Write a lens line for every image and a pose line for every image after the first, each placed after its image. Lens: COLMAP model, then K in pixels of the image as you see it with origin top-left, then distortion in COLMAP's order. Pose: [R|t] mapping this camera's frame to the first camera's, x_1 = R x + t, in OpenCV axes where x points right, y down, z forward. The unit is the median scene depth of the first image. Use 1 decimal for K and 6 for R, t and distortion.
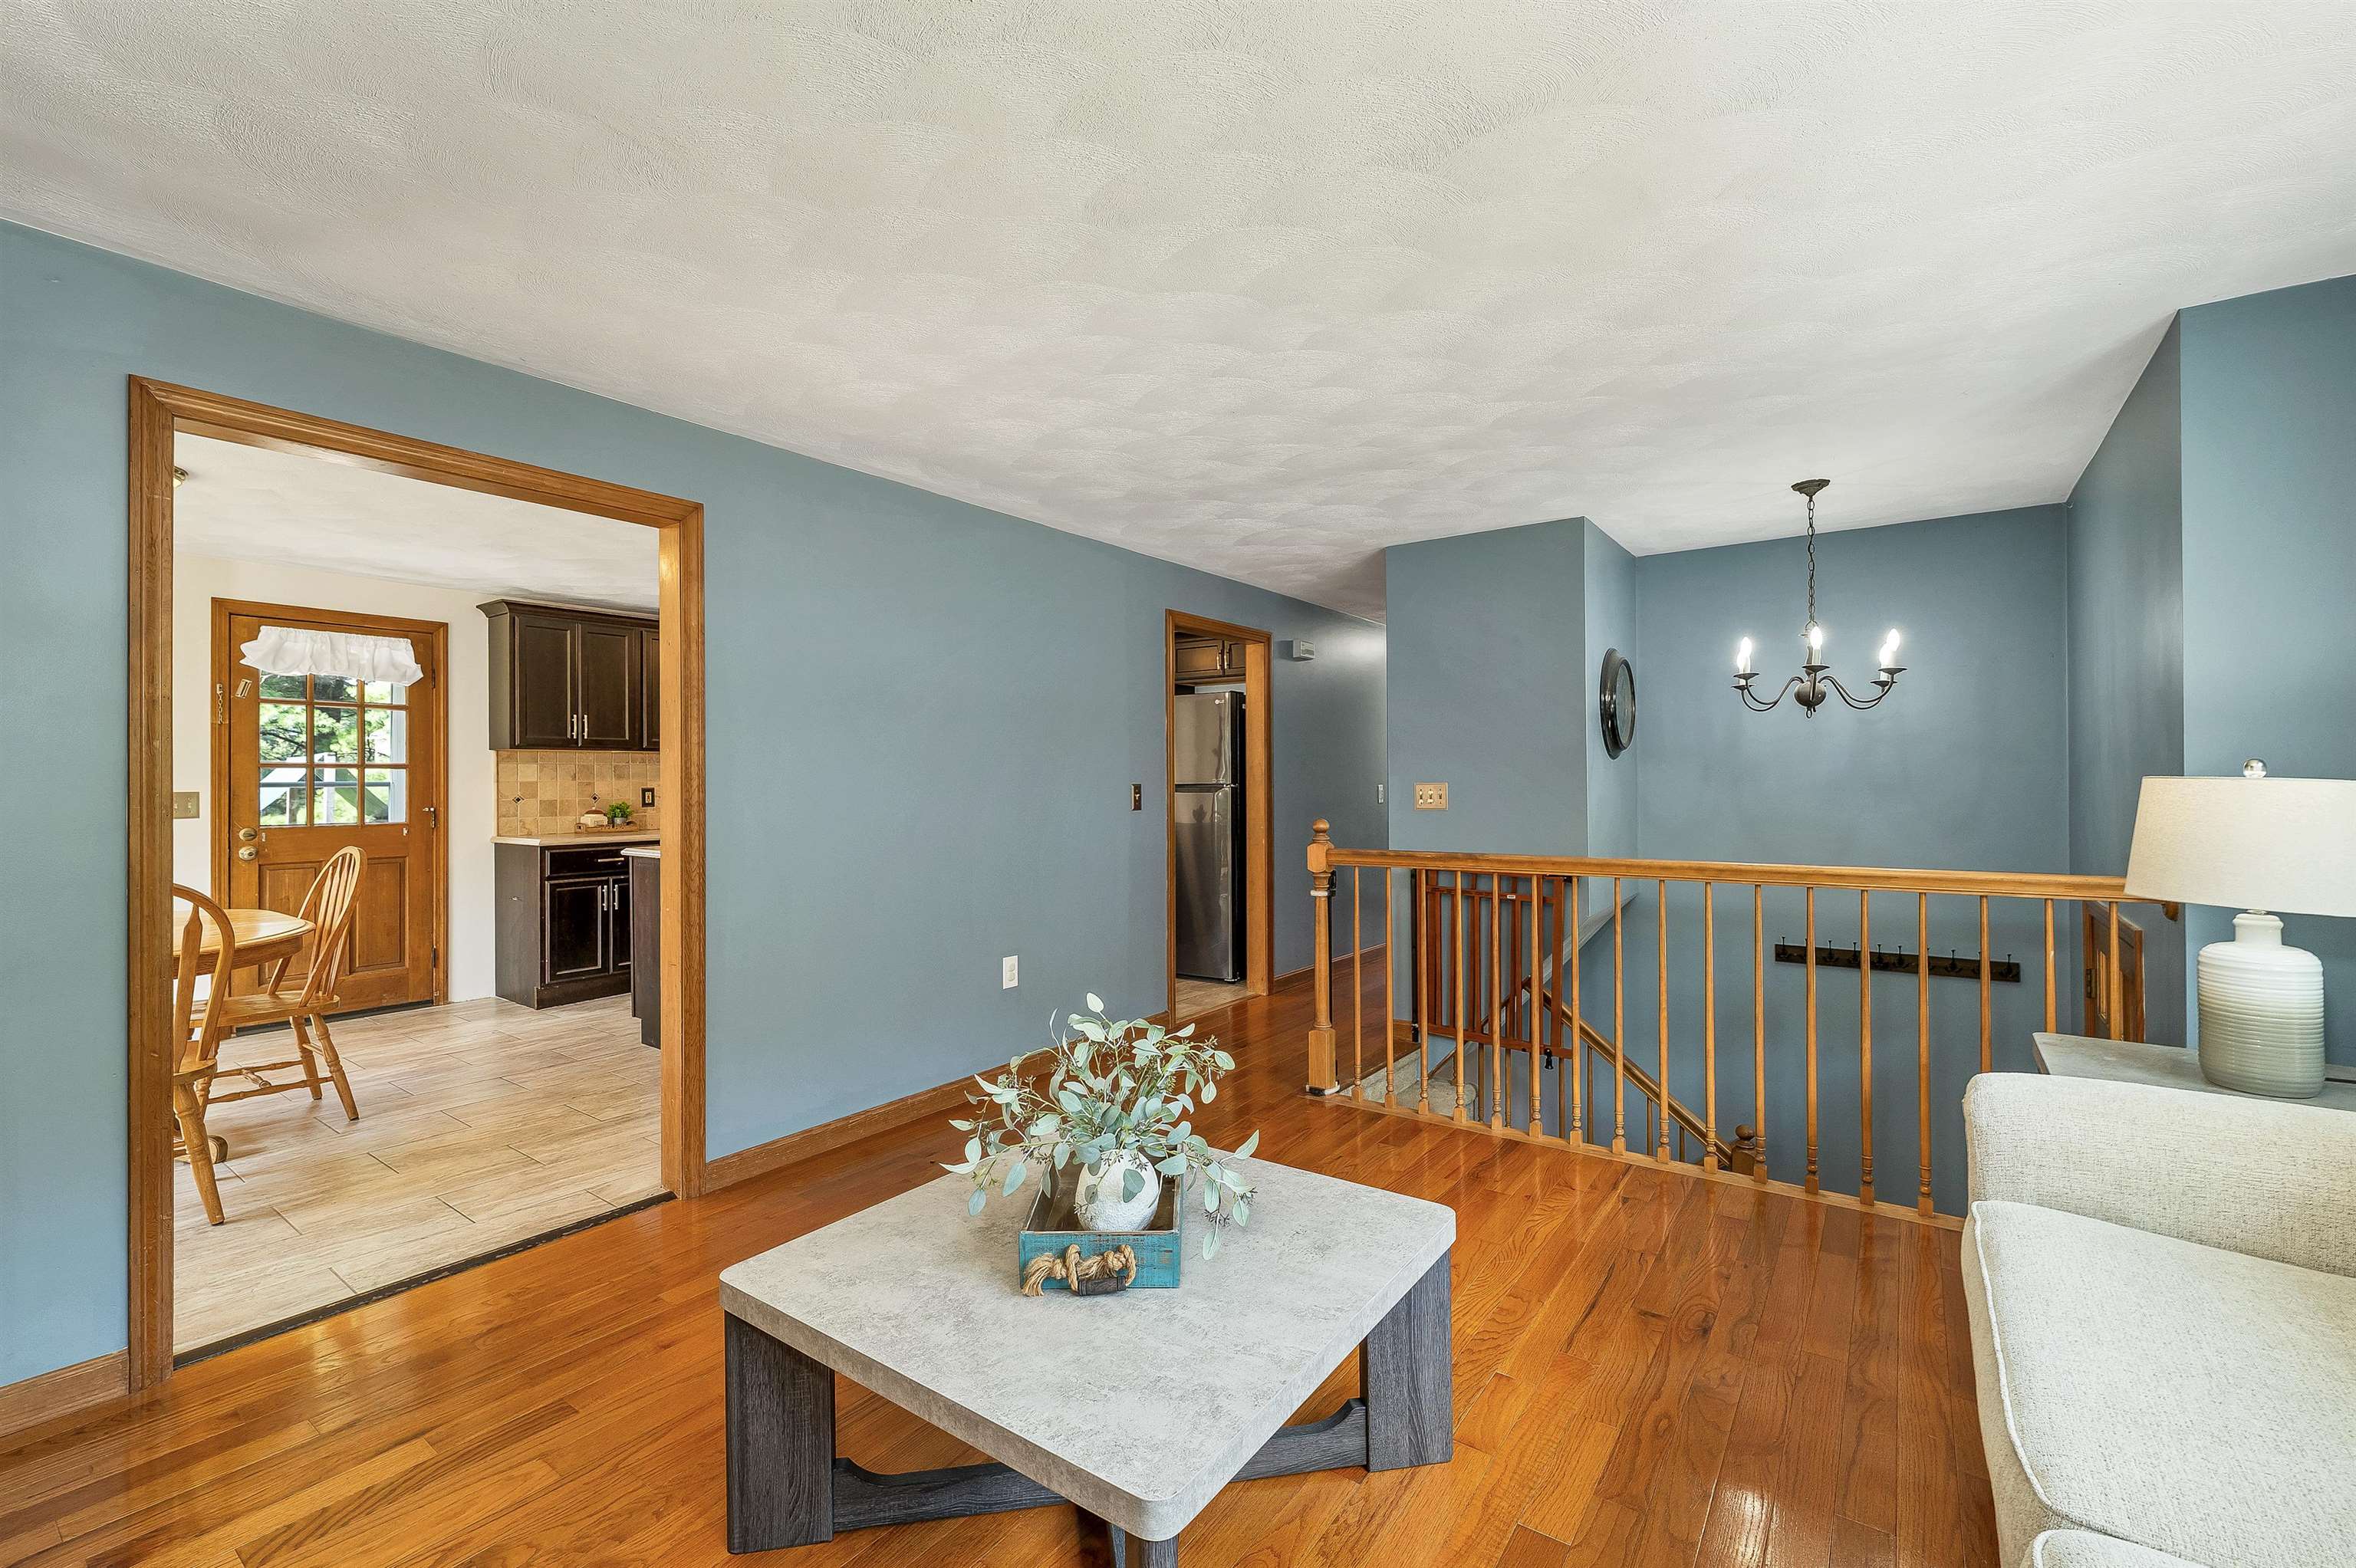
lens RADIAL K [[999.6, 0, 1175.3], [0, 999.6, 771.2], [0, 0, 1]] dist [-0.000784, -0.000126]
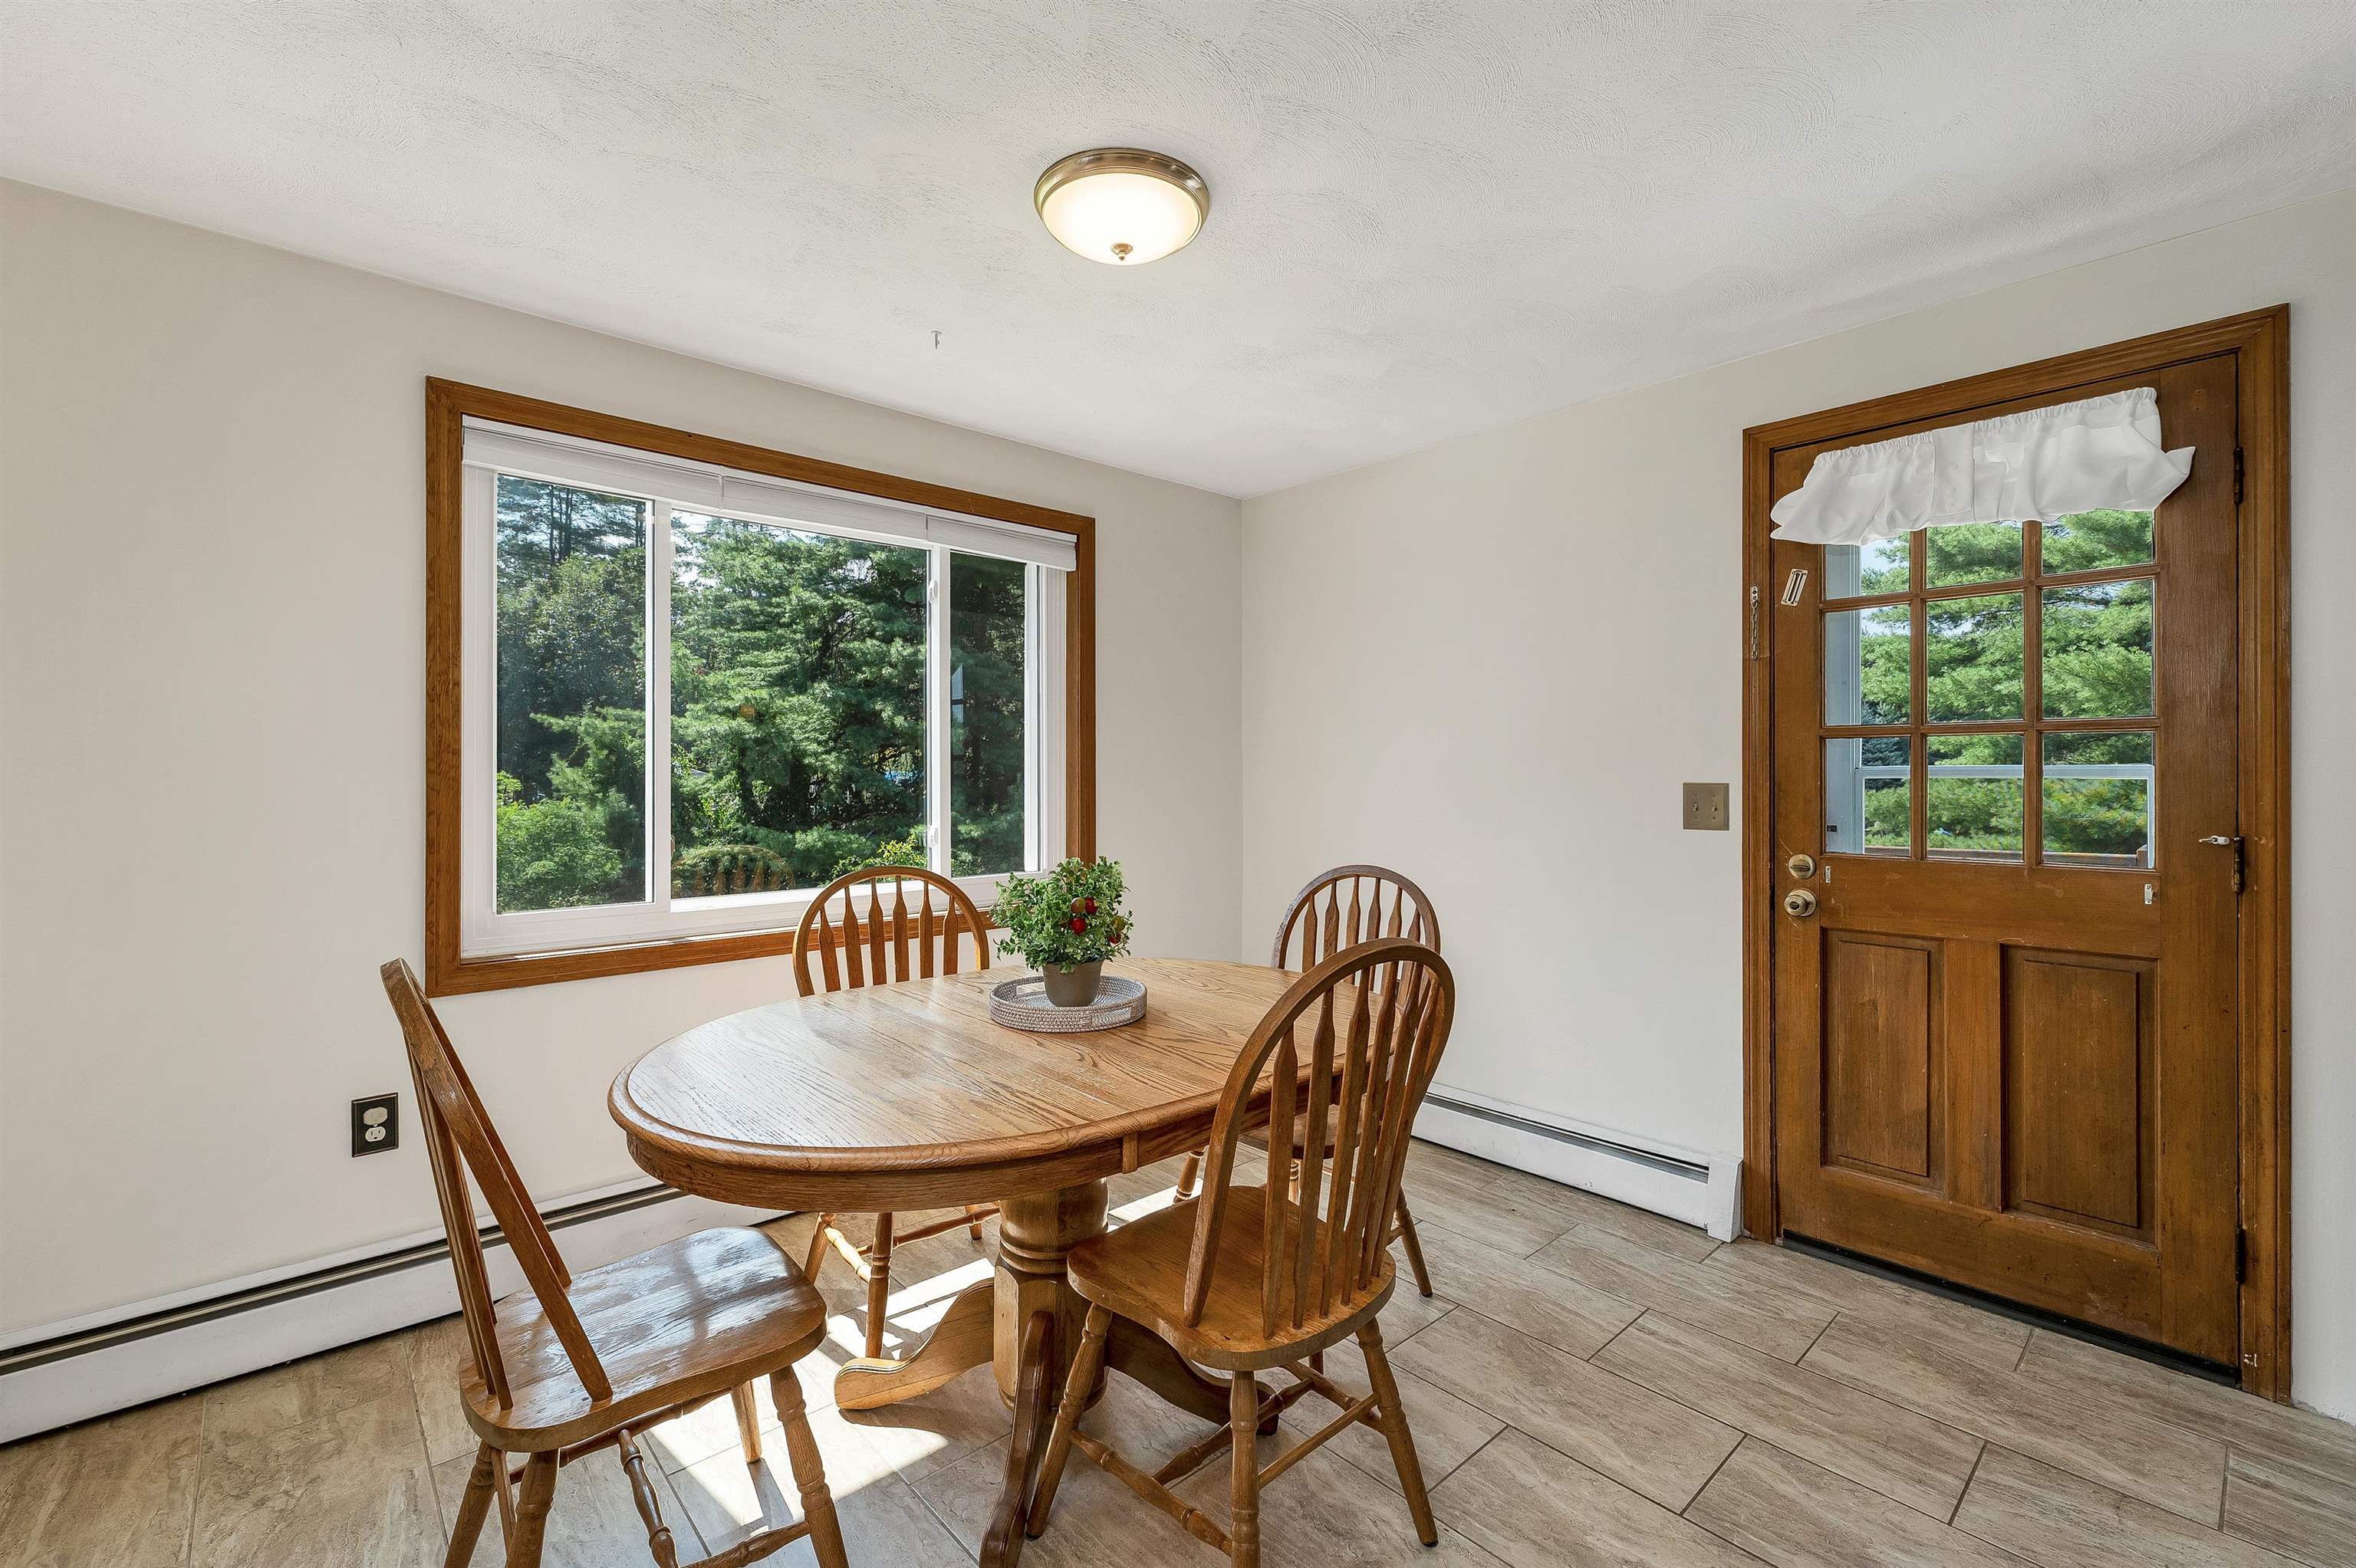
lens RADIAL K [[999.6, 0, 1175.3], [0, 999.6, 771.2], [0, 0, 1]] dist [-0.000784, -0.000126]
pose [[-0.206763, 0.001796, -0.978389, -0.320275], [0.011095, 0.999938, -0.000509, 0.009453], [0.978328, -0.010960, -0.206770, 0.718467]]
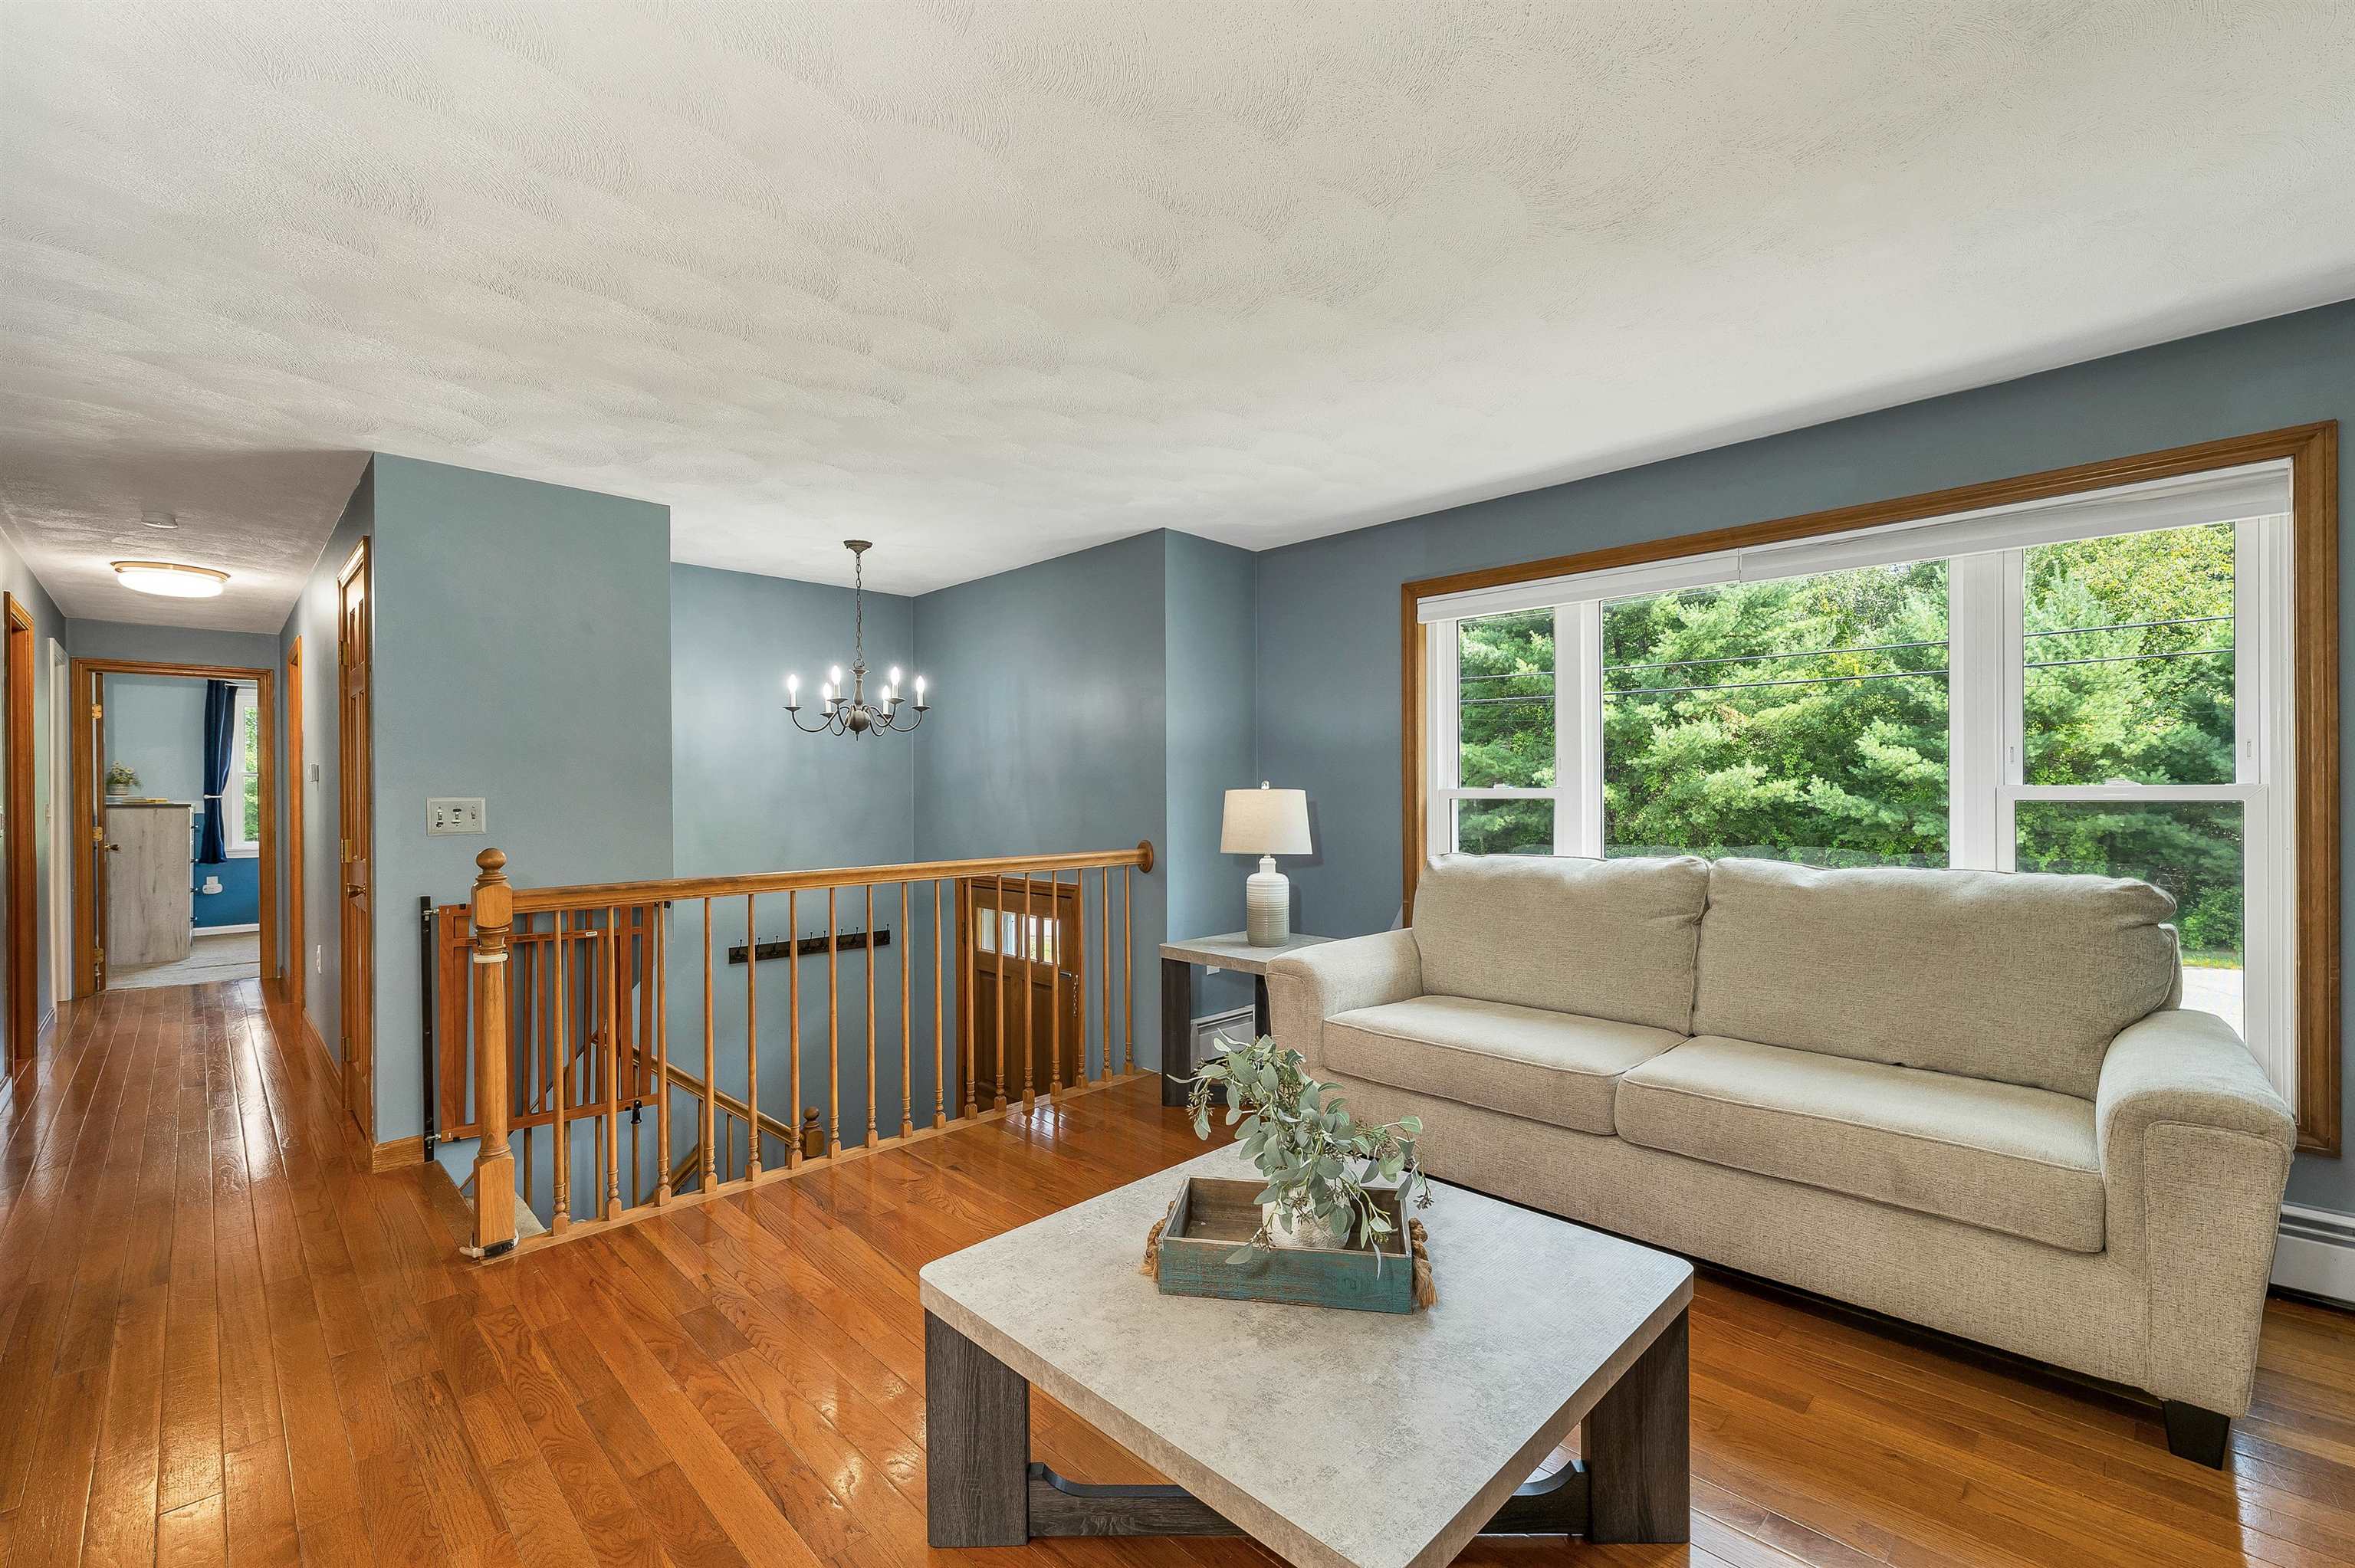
lens RADIAL K [[983.5, 0, 1170.1], [0, 983.5, 800.5], [0, 0, 1]] dist [0.000426, 0.000266]
pose [[0.163438, -0.003579, 0.986547, -0.314264], [-0.001636, 0.999991, 0.003898, 0.007918], [-0.986552, -0.002251, 0.163431, 0.310116]]
